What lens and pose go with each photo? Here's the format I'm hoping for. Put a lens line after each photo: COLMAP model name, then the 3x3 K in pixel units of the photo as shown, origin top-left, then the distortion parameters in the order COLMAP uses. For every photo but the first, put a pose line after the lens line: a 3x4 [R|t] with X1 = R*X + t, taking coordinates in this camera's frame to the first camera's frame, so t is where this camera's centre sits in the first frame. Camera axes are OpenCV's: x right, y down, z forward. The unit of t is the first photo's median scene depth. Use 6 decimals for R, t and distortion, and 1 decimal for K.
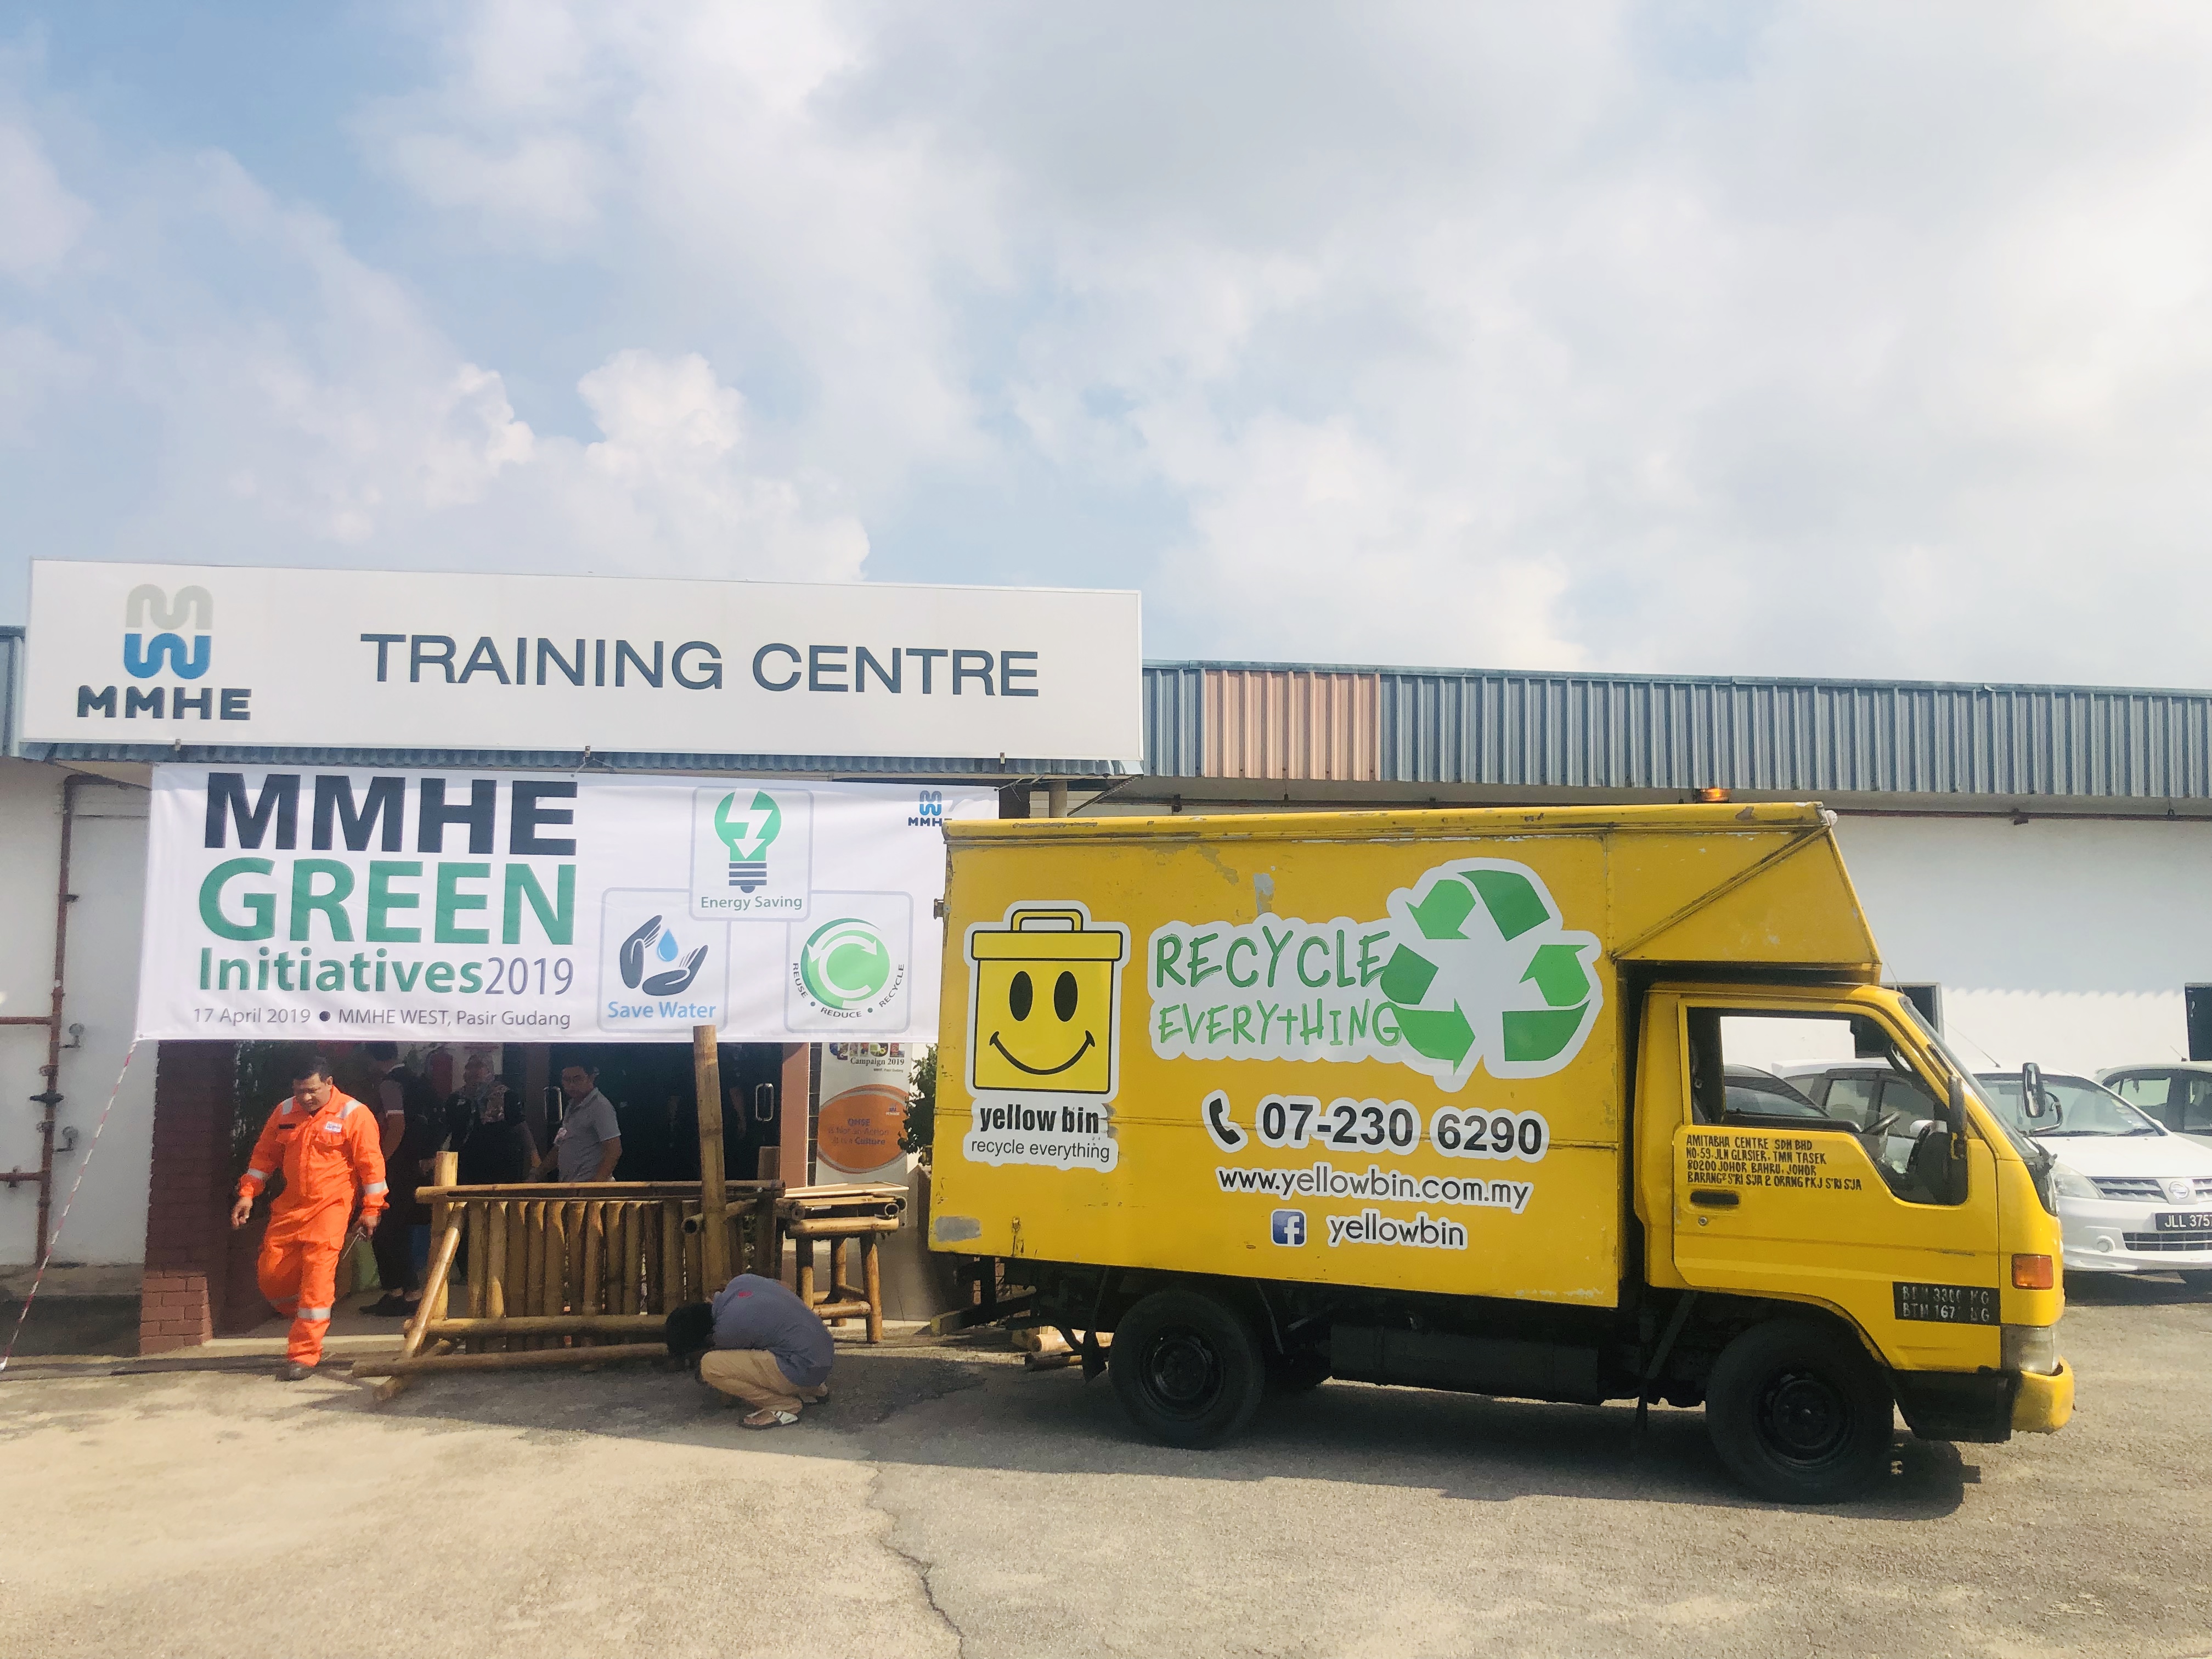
lens RADIAL K [[1823.0, 0, 1105.6], [0, 1823.0, 885.9], [0, 0, 1]] dist [0.067281, 0.004847]
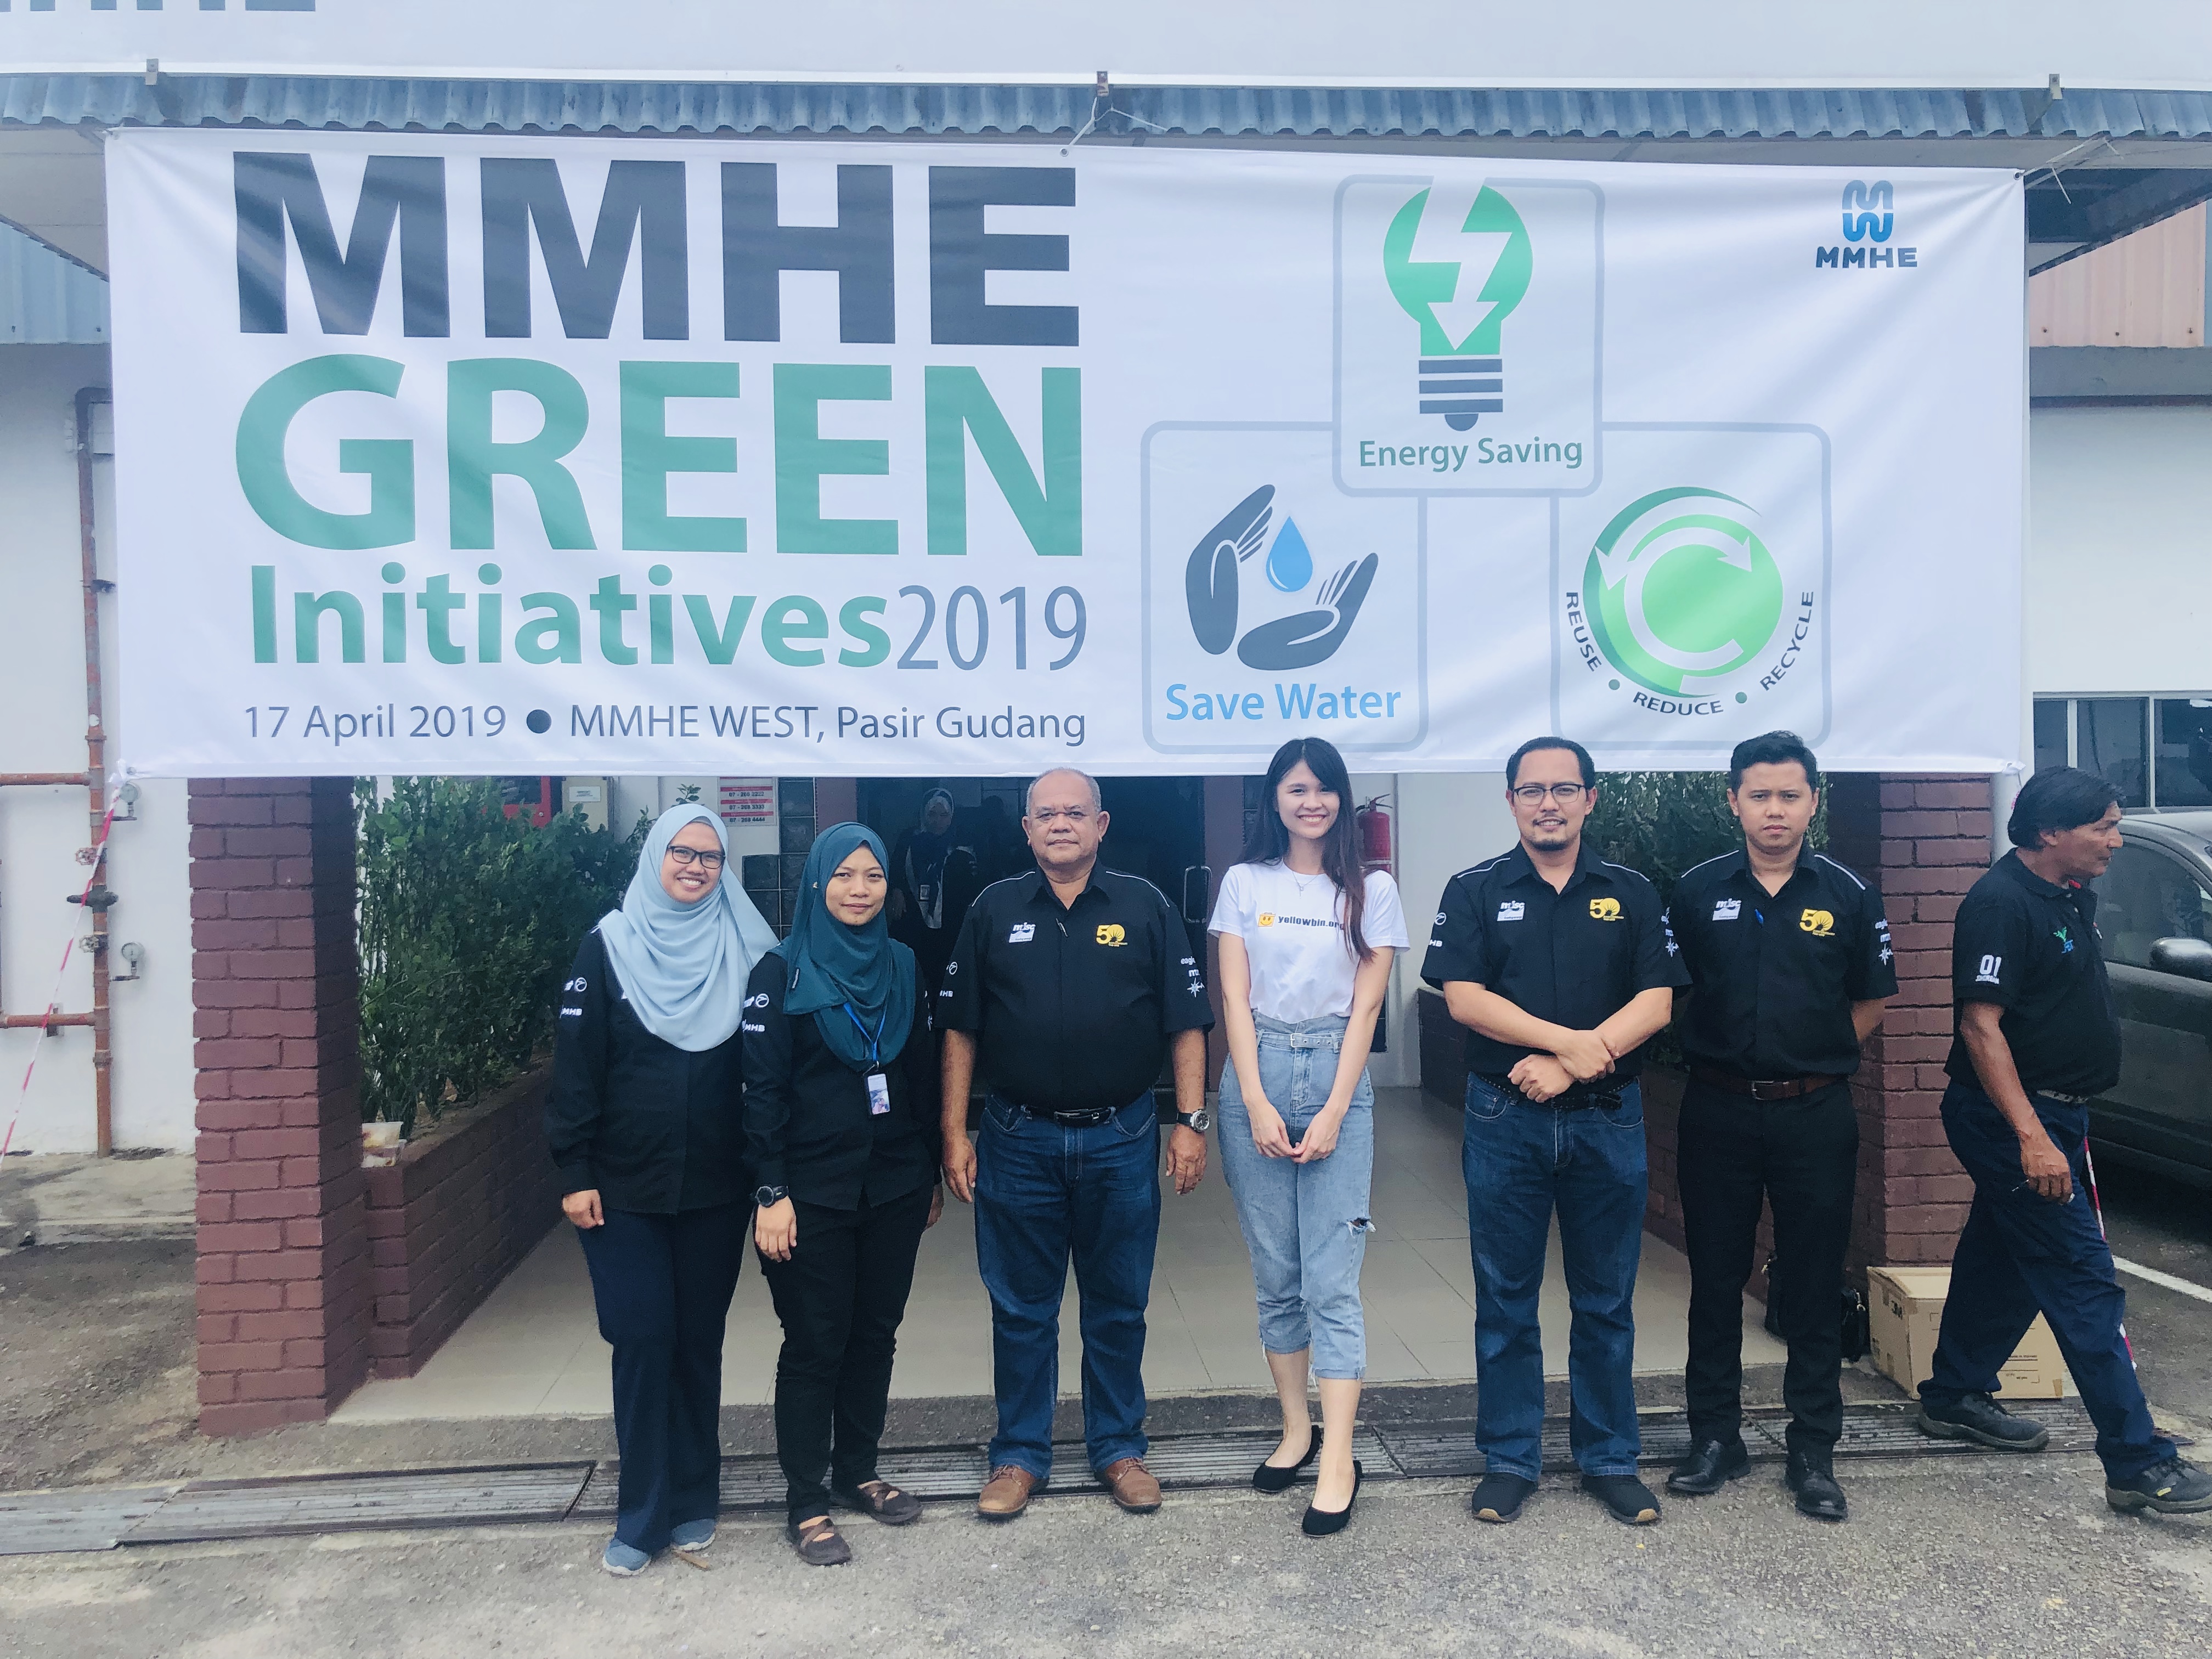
lens RADIAL K [[1802.3, 0, 1106.0], [0, 1802.3, 829.5], [0, 0, 1]] dist [0.131694, -0.002732]
pose [[0.997344, -0.014537, -0.071369, -0.255816], [0.020835, 0.995875, 0.088312, 0.059237], [0.069790, -0.089565, 0.993533, 0.570177]]
